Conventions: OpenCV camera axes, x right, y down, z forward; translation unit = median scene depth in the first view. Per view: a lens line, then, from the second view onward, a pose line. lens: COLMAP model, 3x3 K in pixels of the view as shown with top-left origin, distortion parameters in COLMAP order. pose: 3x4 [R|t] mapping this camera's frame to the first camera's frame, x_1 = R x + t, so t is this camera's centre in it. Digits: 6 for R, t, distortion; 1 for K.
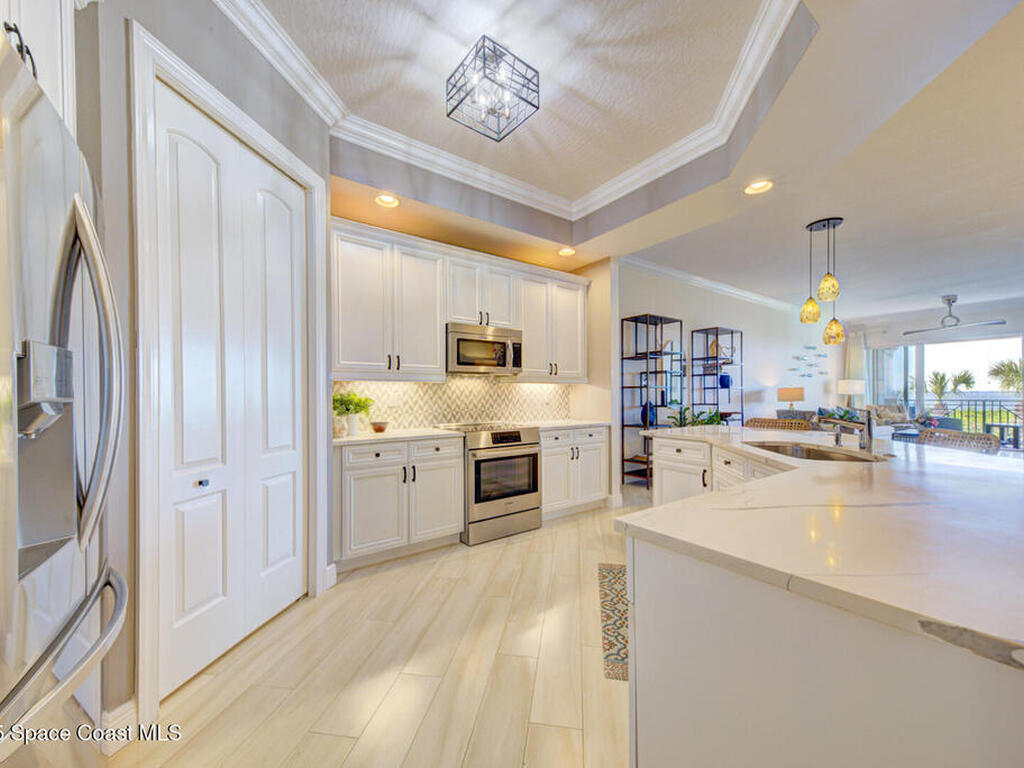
lens RADIAL K [[395.0, 0, 509.5], [0, 395.0, 395.7], [0, 0, 1]] dist [0.026620, -0.006768]
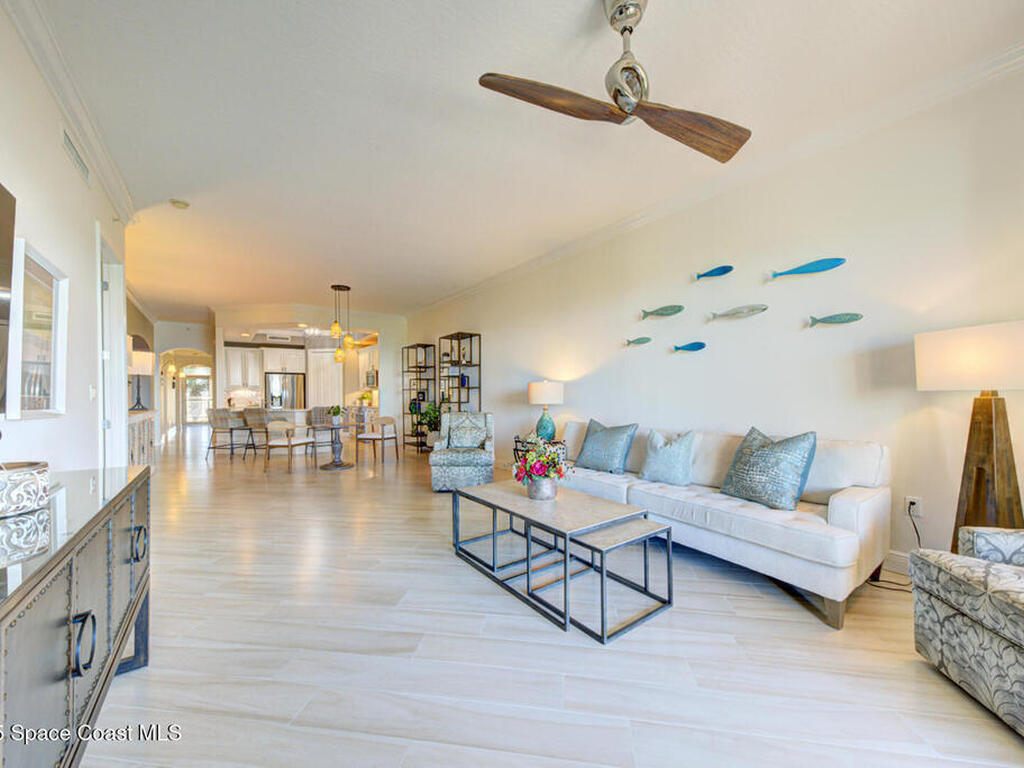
lens RADIAL K [[395.0, 0, 509.5], [0, 395.0, 395.7], [0, 0, 1]] dist [0.026620, -0.006768]
pose [[0.011648, 0.008516, -0.999896, 1.851973], [0.006827, 0.999940, 0.008595, -0.007874], [0.999909, -0.006927, 0.011589, 1.288769]]
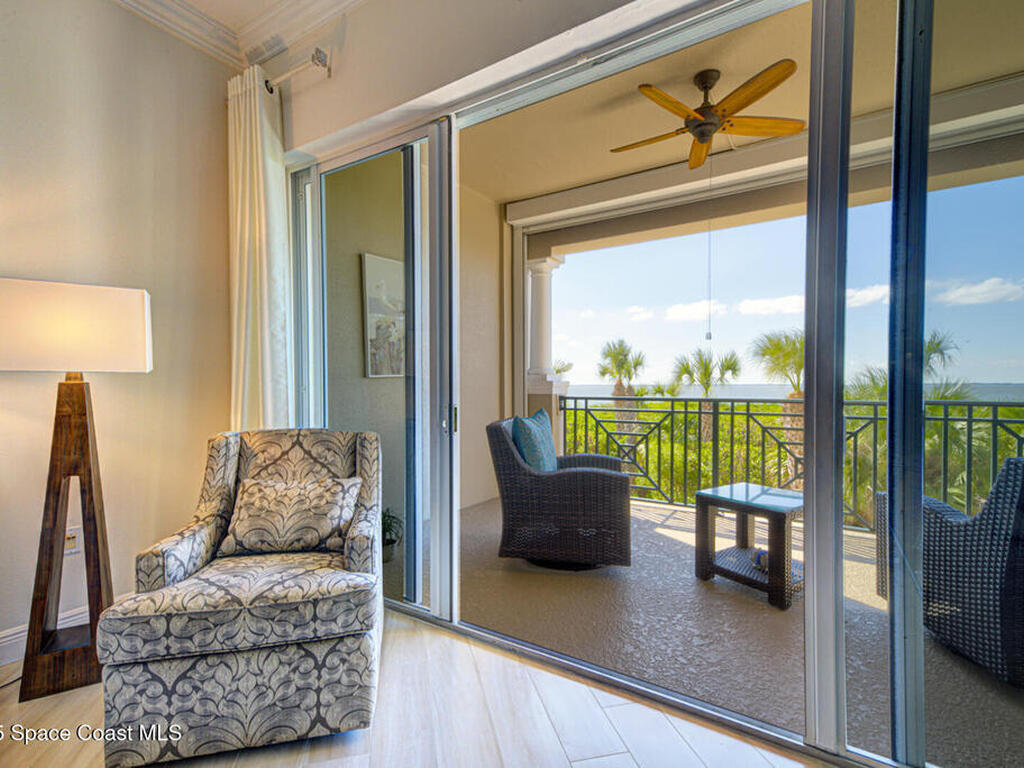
lens RADIAL K [[491.3, 0, 511.8], [0, 491.3, 401.7], [0, 0, 1]] dist [0.003424, 0.040987]
pose [[0.924056, -0.009721, 0.382134, 1.629550], [-0.001271, 0.999593, 0.028503, 0.003365], [-0.382255, -0.026824, 0.923667, 1.297003]]
